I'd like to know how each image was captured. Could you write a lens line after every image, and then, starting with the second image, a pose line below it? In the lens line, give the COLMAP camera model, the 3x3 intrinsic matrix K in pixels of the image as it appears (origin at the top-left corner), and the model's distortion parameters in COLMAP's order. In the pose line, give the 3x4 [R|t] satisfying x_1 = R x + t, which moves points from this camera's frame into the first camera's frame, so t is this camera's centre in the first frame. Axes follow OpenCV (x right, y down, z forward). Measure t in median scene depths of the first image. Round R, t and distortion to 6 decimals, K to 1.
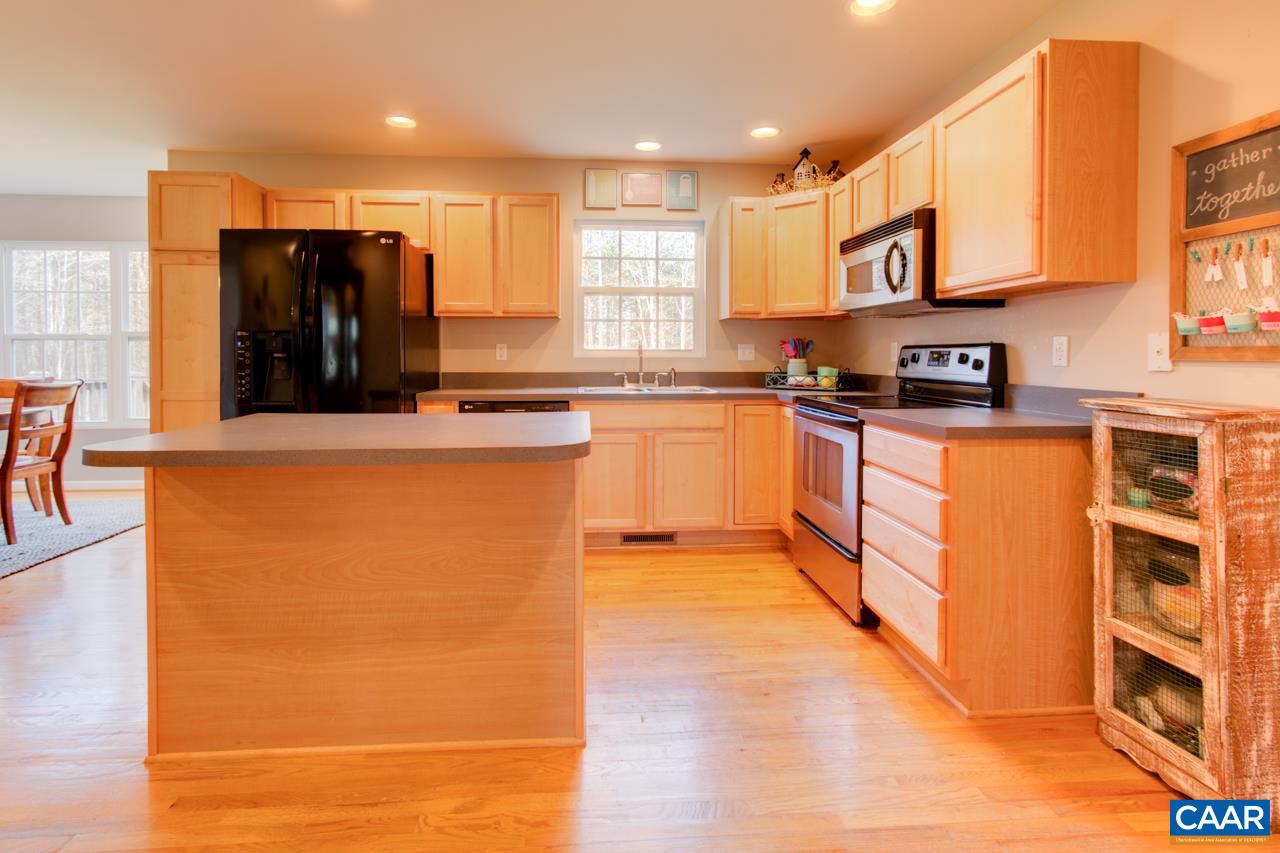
lens RADIAL K [[617.2, 0, 600.9], [0, 617.2, 367.6], [0, 0, 1]] dist [-0.016622, 0.004871]
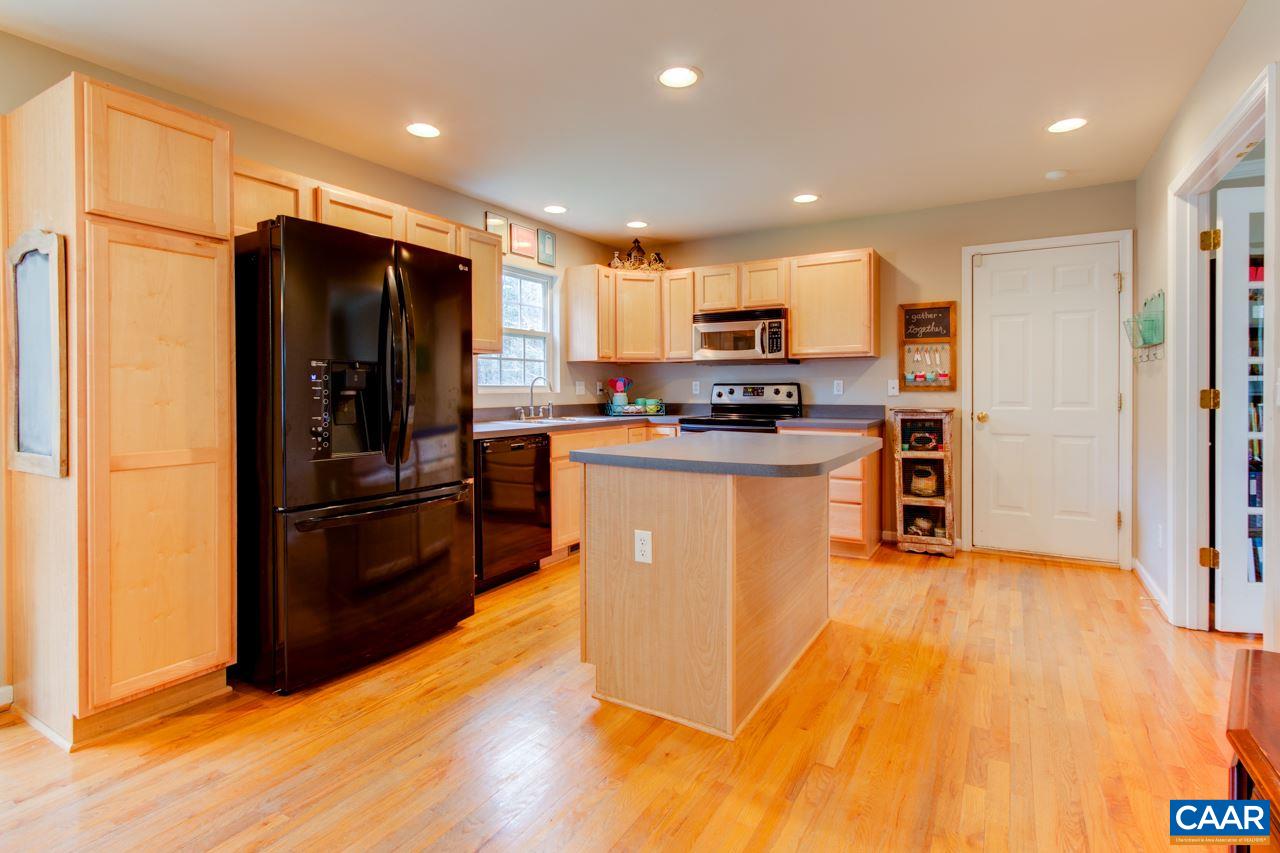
lens RADIAL K [[617.2, 0, 665.7], [0, 617.2, 396.6], [0, 0, 1]] dist [-0.016622, 0.004871]
pose [[0.549012, -0.012808, 0.835716, -0.968407], [0.022120, 0.999755, 0.000790, -0.007553], [-0.835521, 0.018052, 0.549161, 0.249877]]
